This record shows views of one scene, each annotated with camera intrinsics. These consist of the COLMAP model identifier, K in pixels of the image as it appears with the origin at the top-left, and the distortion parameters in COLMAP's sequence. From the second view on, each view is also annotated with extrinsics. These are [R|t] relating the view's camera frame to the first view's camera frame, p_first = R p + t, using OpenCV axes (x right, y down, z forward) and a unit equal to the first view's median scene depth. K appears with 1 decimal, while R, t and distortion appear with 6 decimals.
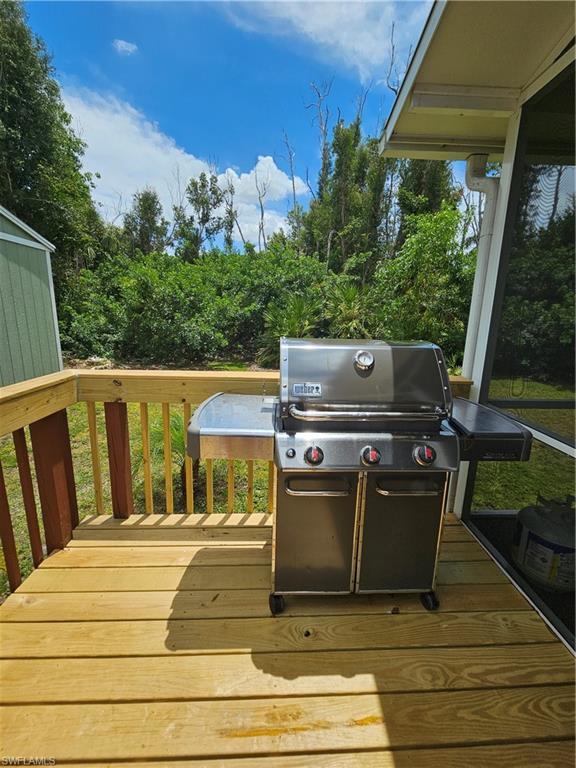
lens RADIAL K [[317.2, 0, 292.6], [0, 317.2, 384.0], [0, 0, 1]] dist [-0.009540, -0.000404]
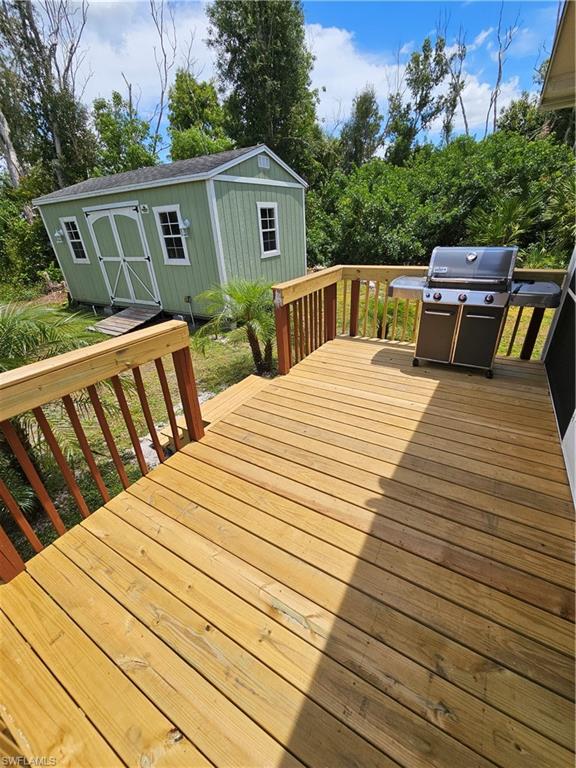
lens RADIAL K [[317.2, 0, 292.6], [0, 317.2, 384.0], [0, 0, 1]] dist [-0.009540, -0.000404]
pose [[0.834310, 0.187456, -0.518447, 0.041780], [-0.046528, 0.961003, 0.272597, 0.020247], [0.549329, -0.203308, 0.810496, -0.140019]]
